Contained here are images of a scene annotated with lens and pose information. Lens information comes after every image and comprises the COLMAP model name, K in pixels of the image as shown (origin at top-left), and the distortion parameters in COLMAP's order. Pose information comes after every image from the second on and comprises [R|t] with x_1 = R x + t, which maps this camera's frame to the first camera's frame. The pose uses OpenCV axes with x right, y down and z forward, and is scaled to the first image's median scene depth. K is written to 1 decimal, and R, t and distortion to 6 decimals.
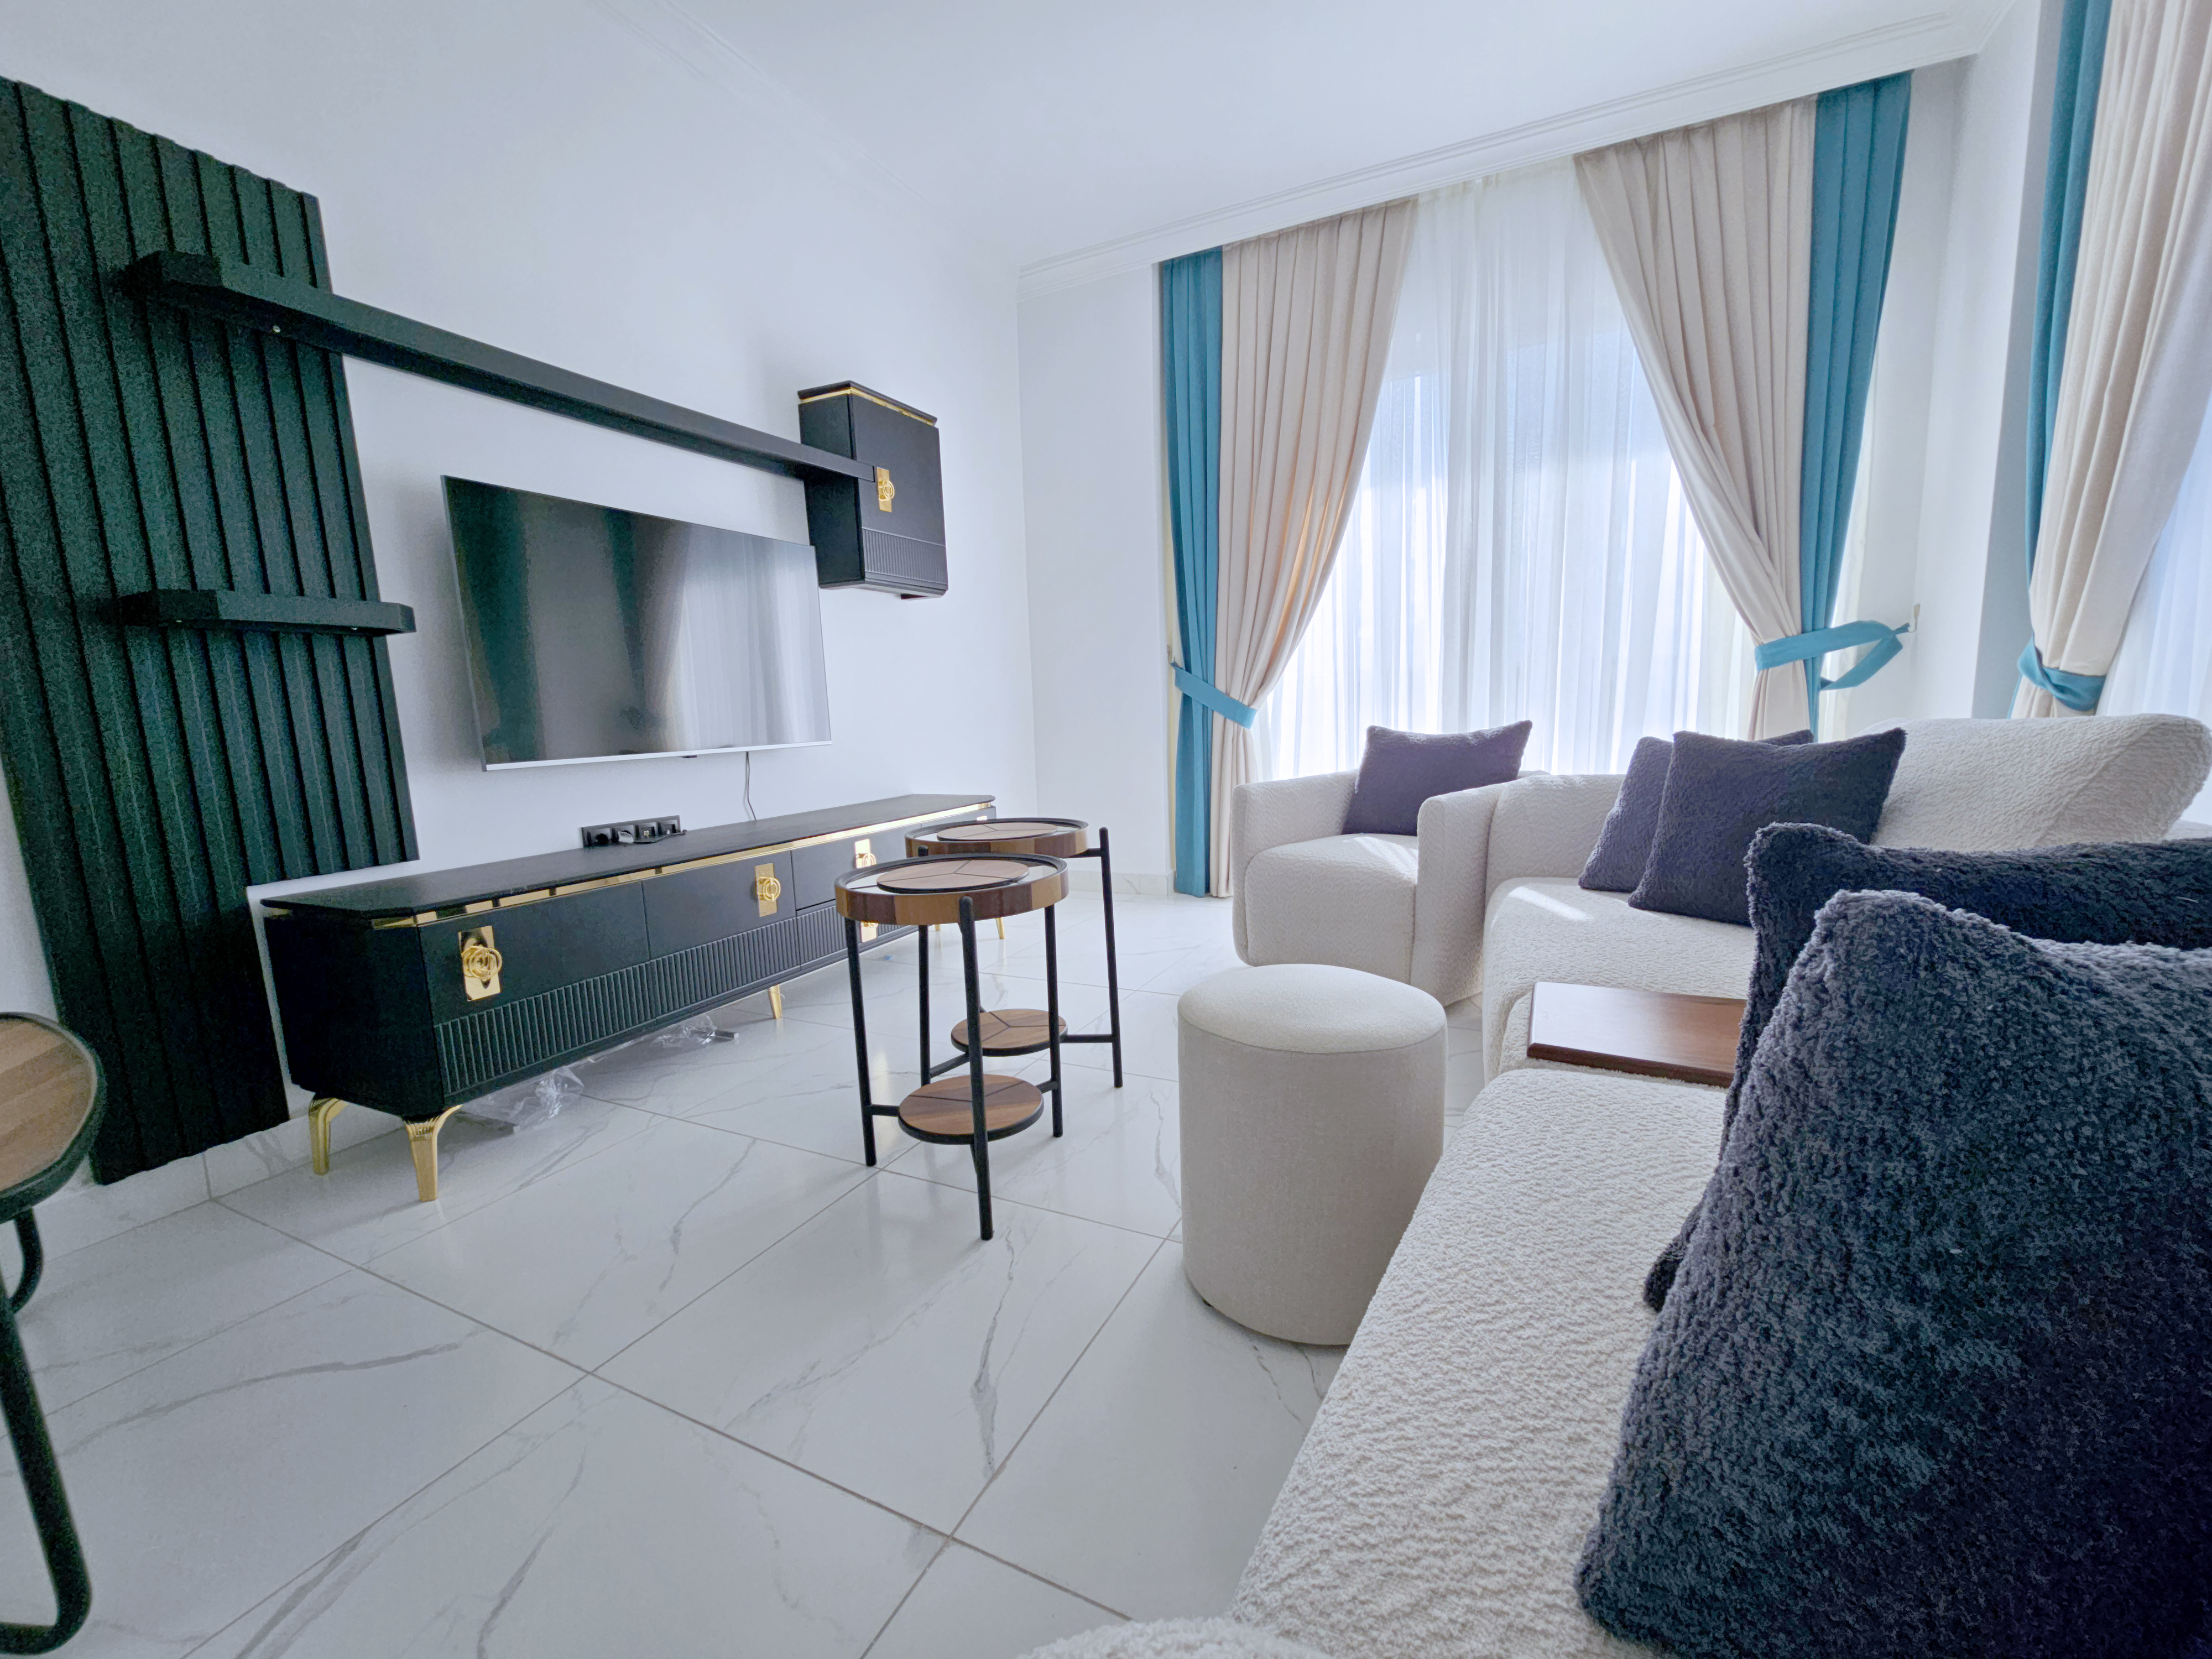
lens RADIAL K [[889.5, 0, 1134.4], [0, 889.5, 828.7], [0, 0, 1]] dist [-0.018776, 0.000053]
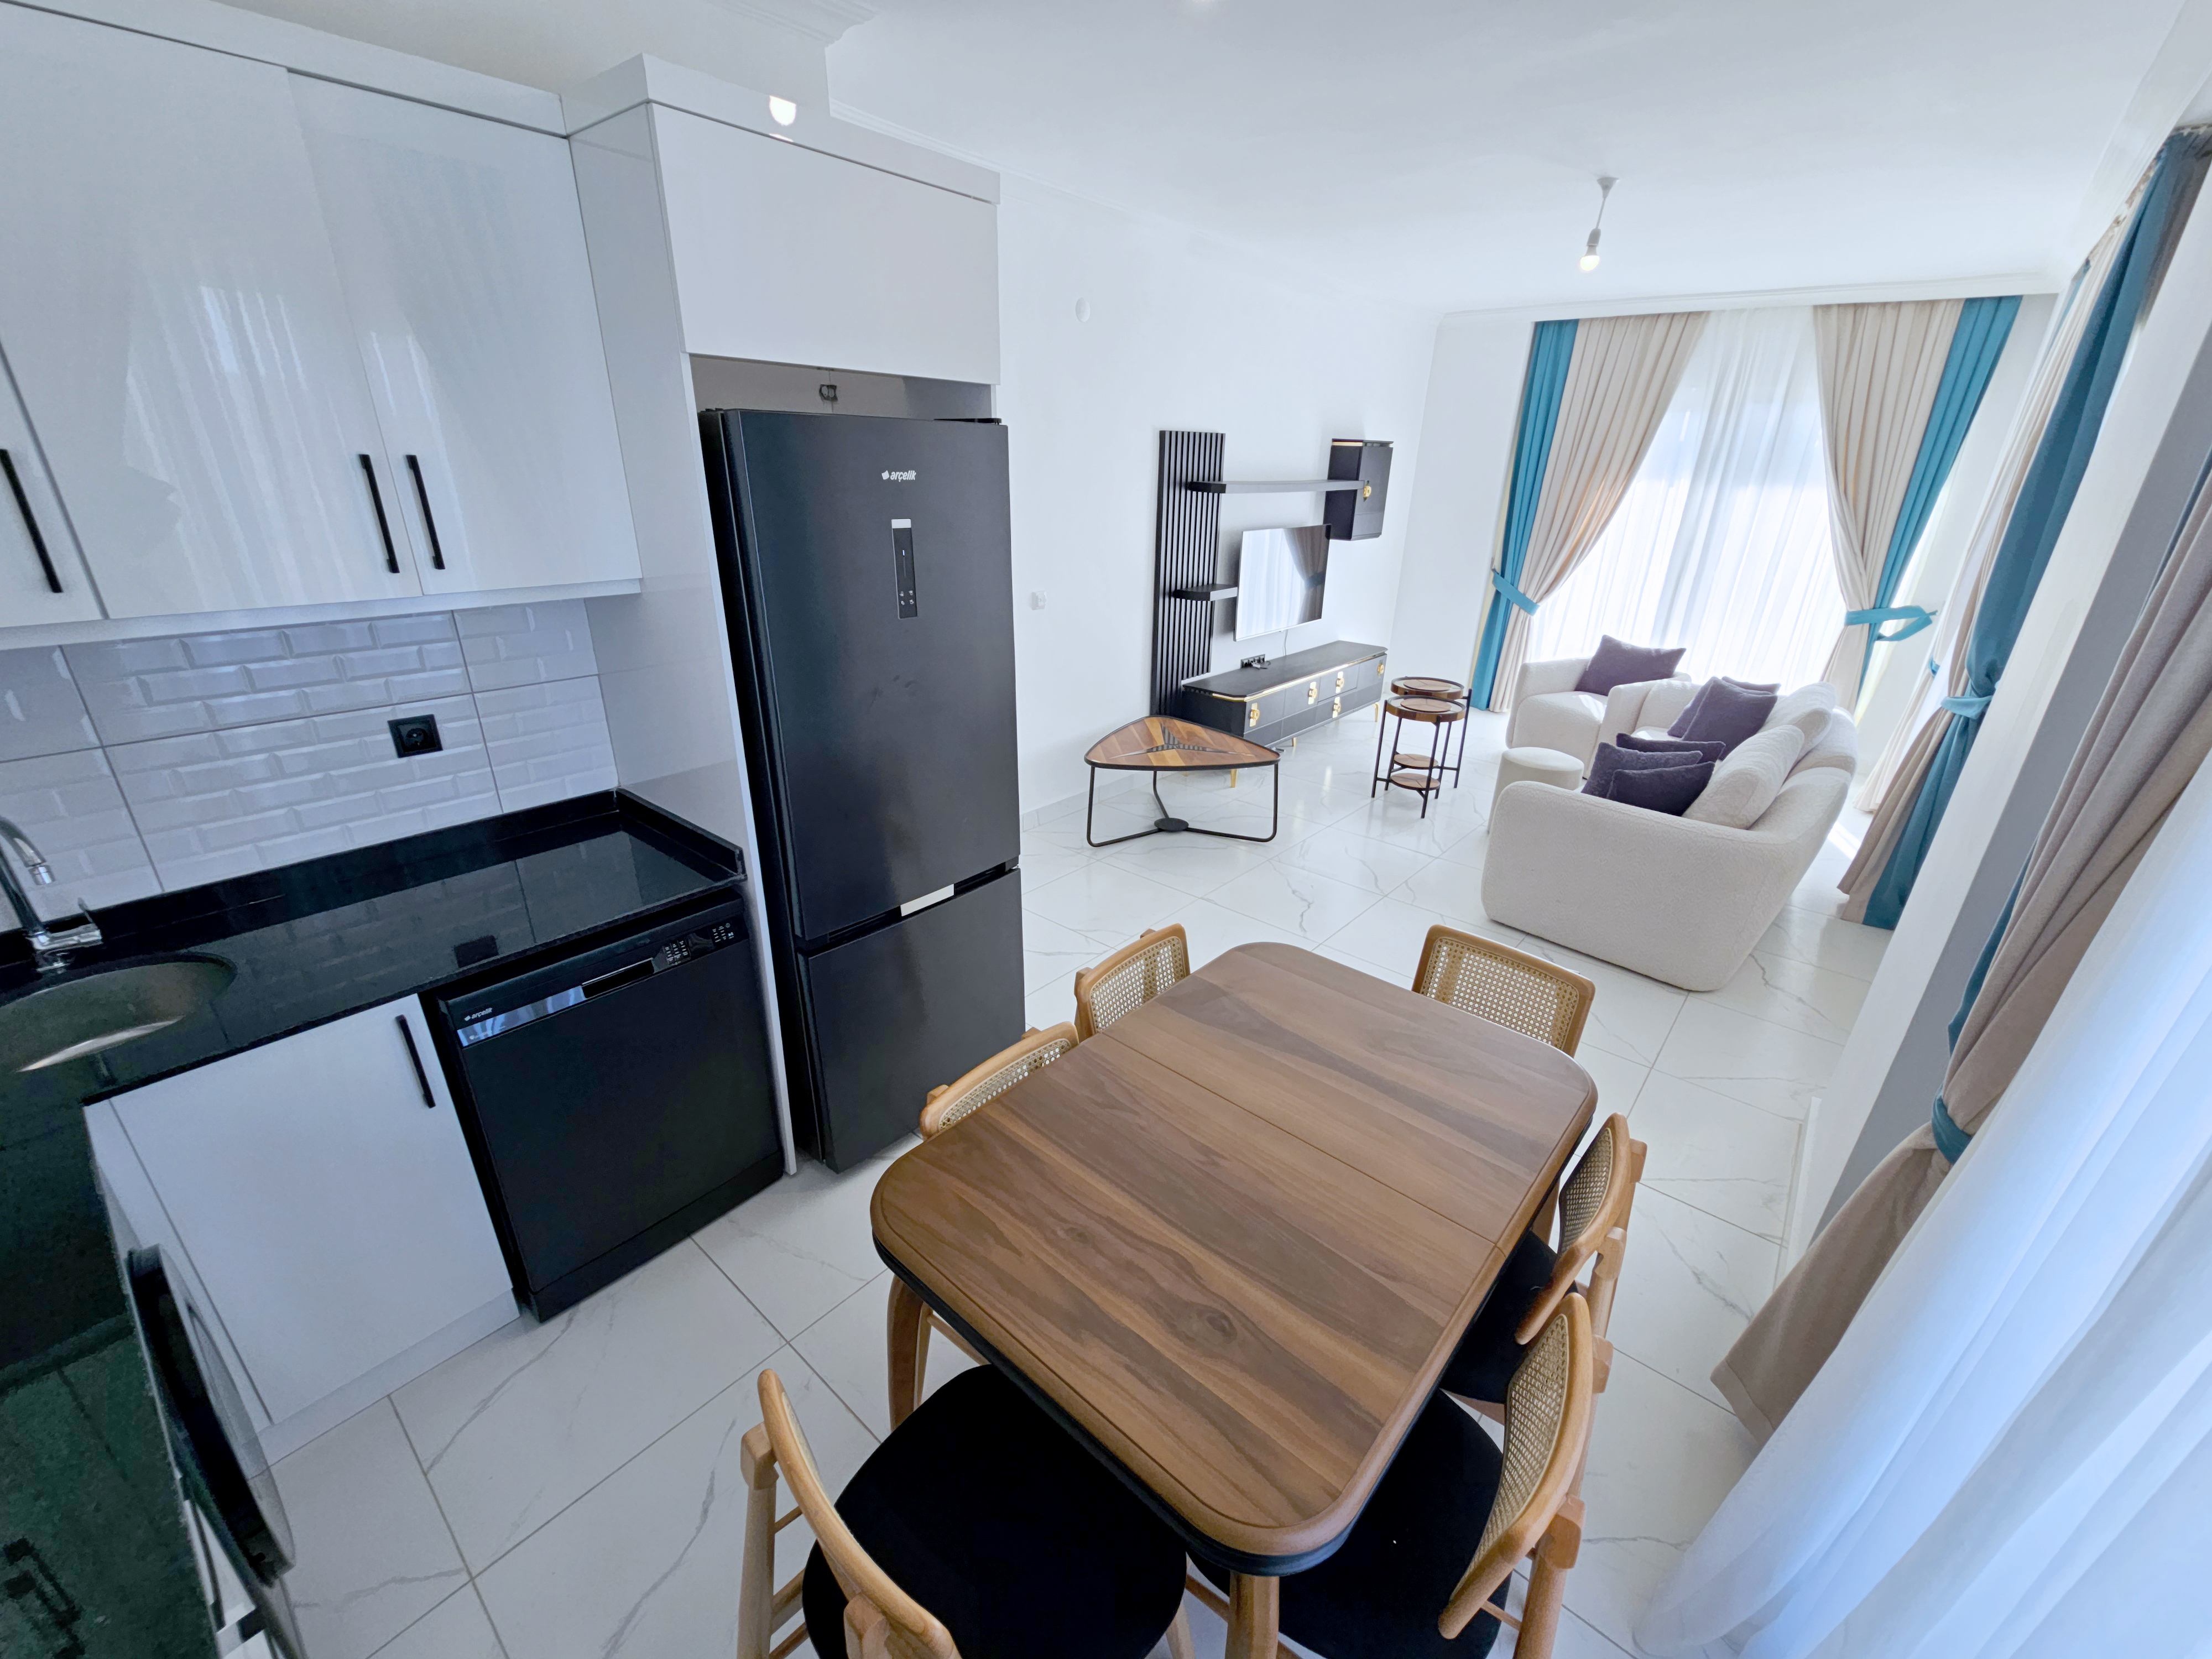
lens RADIAL K [[899.5, 0, 1110.0], [0, 899.5, 842.9], [0, 0, 1]] dist [-0.006702, 0.000854]
pose [[0.962022, 0.148292, -0.229181, -0.254345], [-0.079359, 0.955246, 0.284970, -0.158601], [0.261183, -0.255960, 0.930735, -1.227916]]
